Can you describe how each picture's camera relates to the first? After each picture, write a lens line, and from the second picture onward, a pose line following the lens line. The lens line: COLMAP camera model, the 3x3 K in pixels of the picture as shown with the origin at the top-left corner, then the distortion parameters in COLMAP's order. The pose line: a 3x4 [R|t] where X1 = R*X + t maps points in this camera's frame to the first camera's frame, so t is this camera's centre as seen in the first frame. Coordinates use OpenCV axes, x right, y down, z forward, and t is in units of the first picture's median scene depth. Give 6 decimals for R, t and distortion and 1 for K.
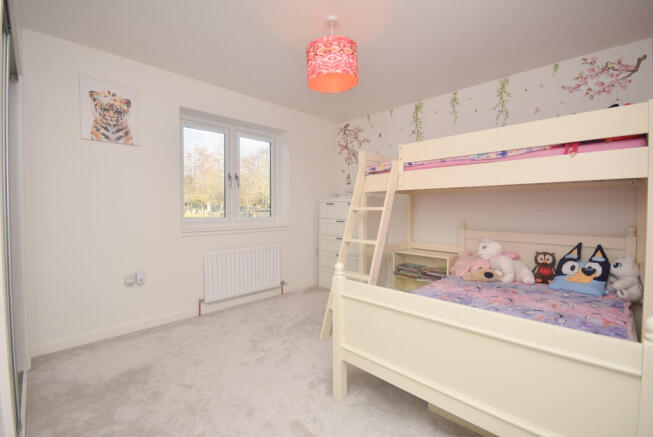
lens RADIAL K [[290.5, 0, 324.1], [0, 290.5, 216.0], [0, 0, 1]] dist [-0.001984, -0.000939]
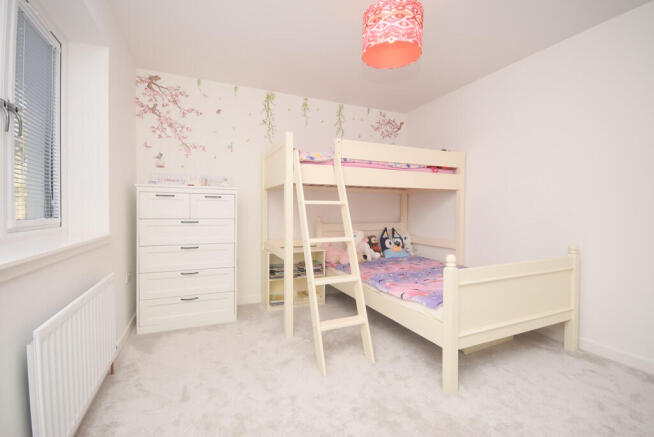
lens RADIAL K [[291.0, 0, 324.6], [0, 291.0, 216.0], [0, 0, 1]] dist [-0.001984, -0.000939]
pose [[0.353638, -0.016145, 0.935243, -0.650070], [0.023095, 0.999697, 0.008525, 0.007648], [-0.935097, 0.018585, 0.353903, 0.663501]]
